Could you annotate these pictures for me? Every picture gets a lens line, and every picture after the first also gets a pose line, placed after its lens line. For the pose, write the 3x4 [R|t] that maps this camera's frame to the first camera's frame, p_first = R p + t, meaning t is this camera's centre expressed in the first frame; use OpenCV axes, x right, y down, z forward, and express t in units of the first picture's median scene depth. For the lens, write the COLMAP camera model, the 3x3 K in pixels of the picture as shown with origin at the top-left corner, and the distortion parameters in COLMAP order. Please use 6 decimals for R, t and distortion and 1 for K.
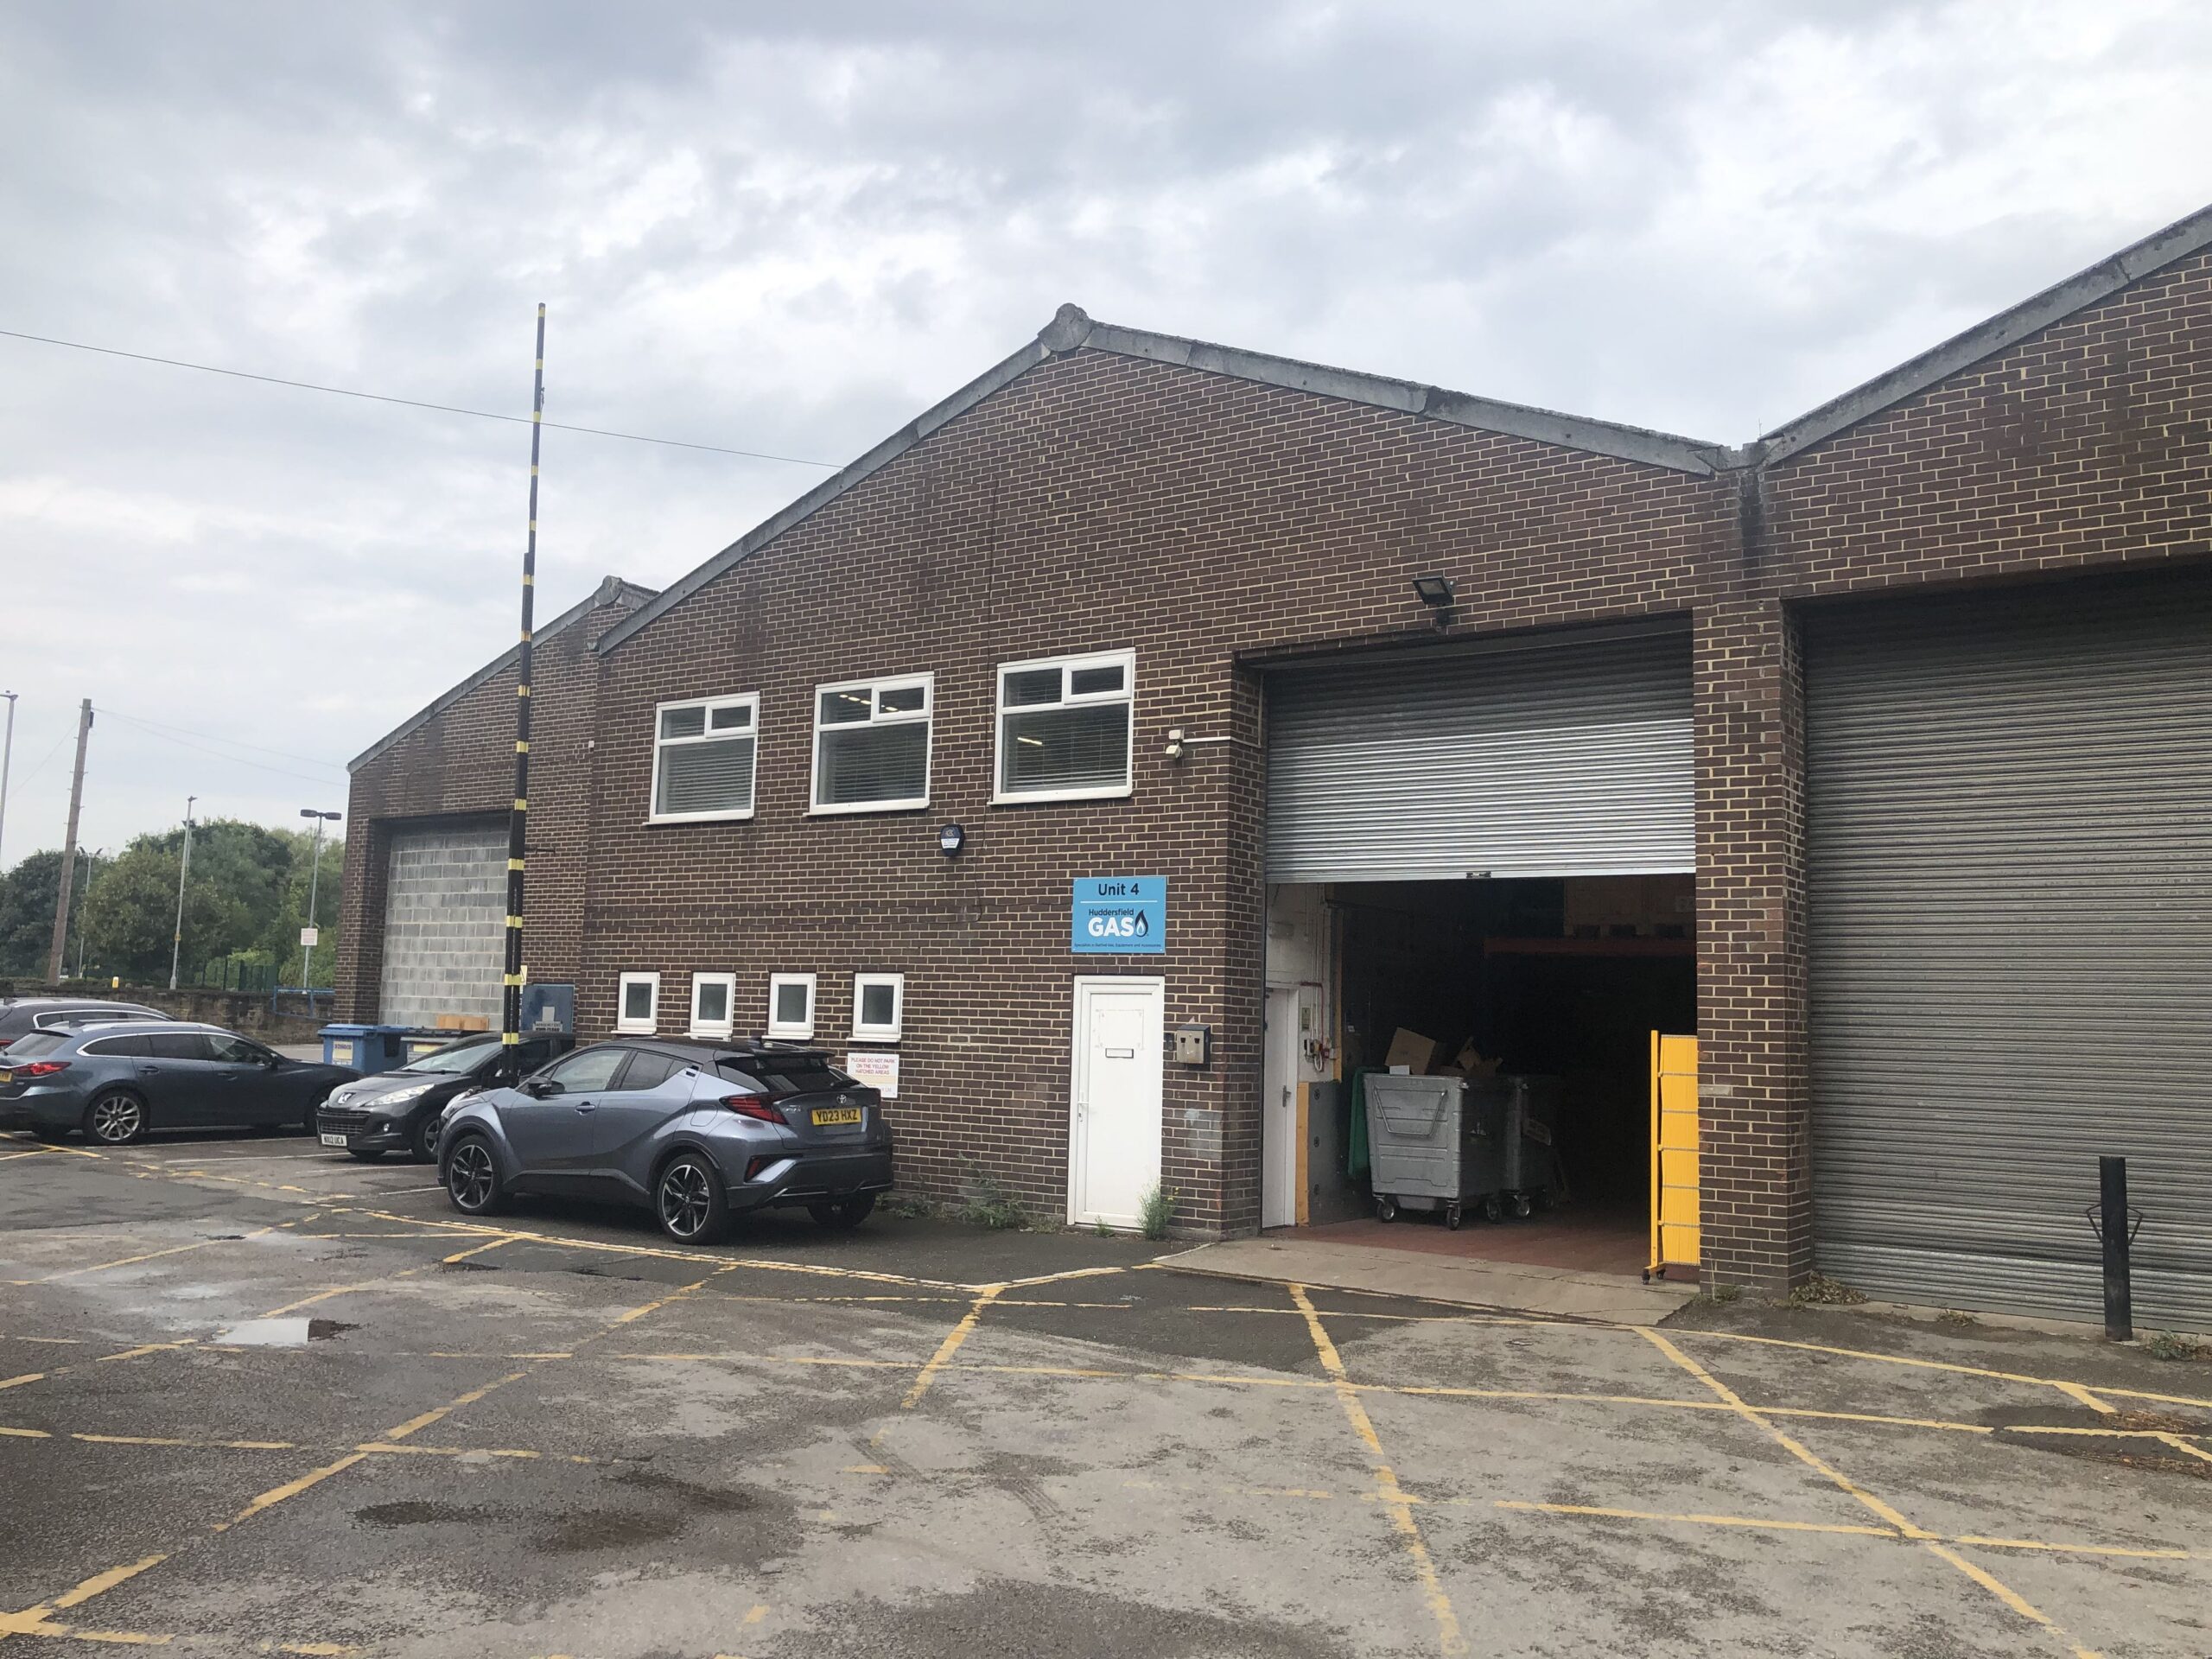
lens RADIAL K [[1823.7, 0, 1108.9], [0, 1823.7, 820.6], [0, 0, 1]] dist [0.040834, -0.045836]
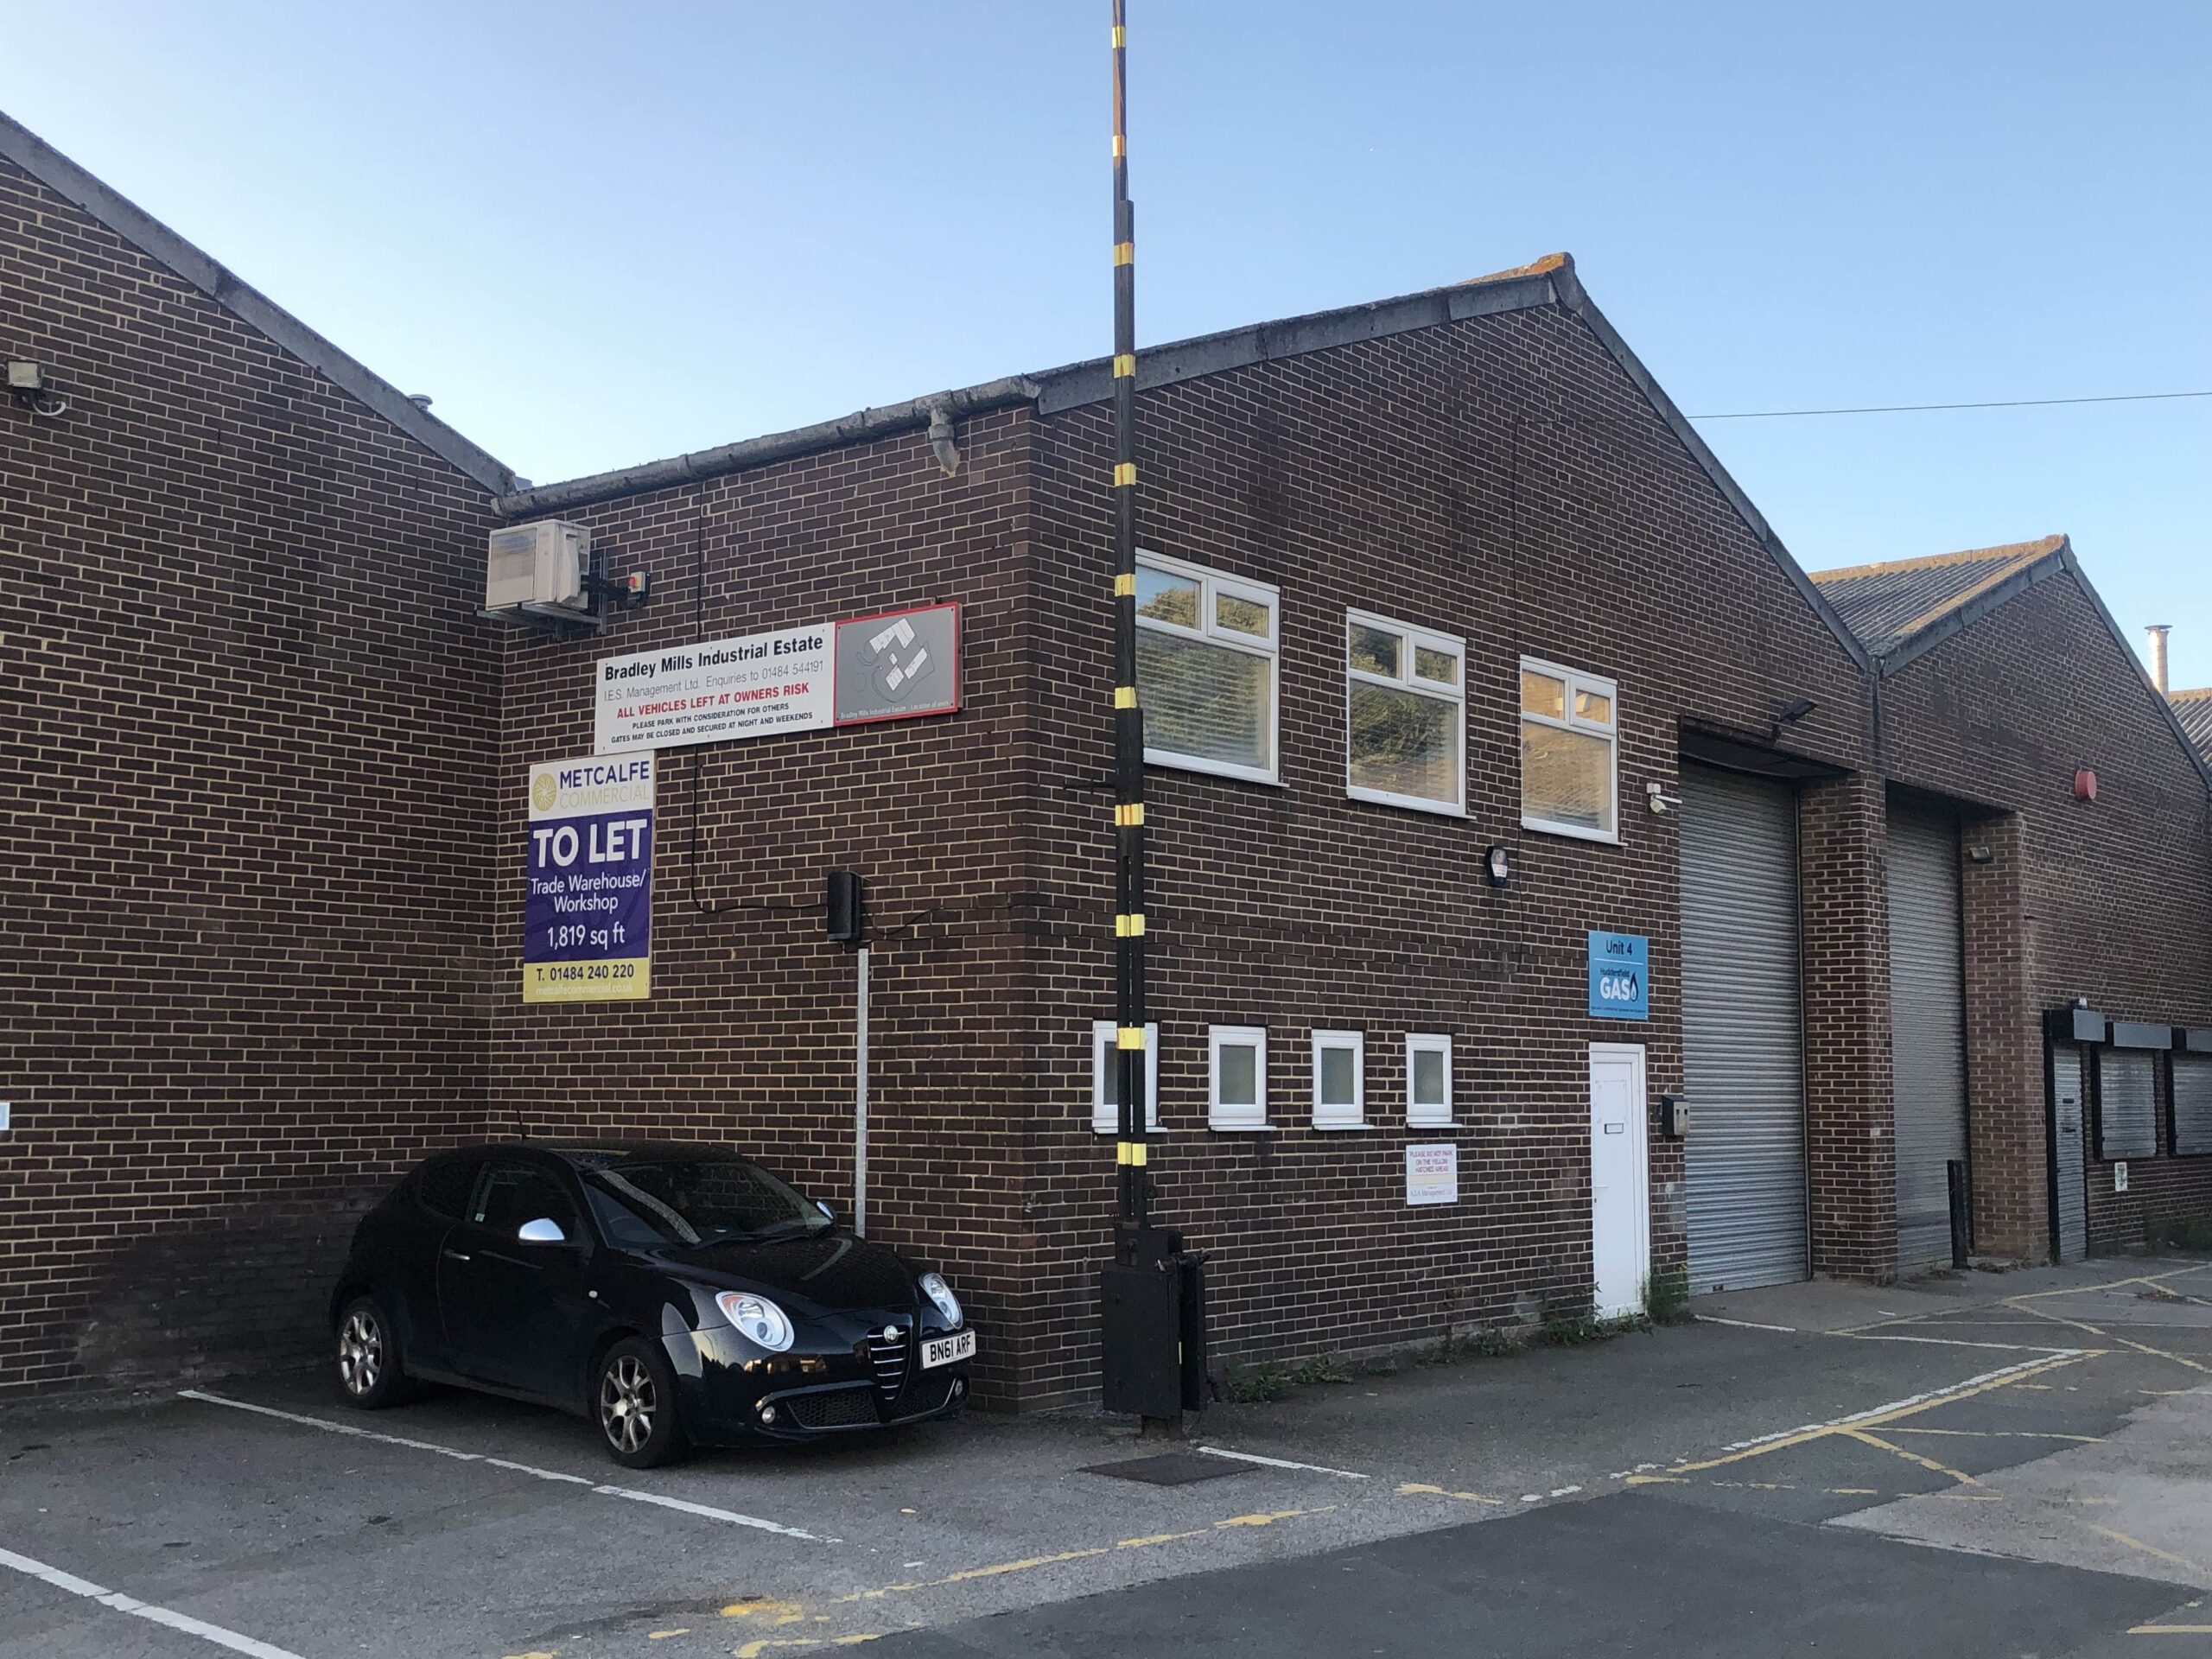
lens RADIAL K [[2382.2, 0, 1101.8], [0, 2382.2, 825.8], [0, 0, 1]] dist [0.009228, 0.000000]
pose [[0.083061, 0.080935, 0.993252, -1.389340], [-0.117177, 0.990576, -0.070918, 0.106877], [-0.989632, -0.110496, 0.091762, 1.336984]]
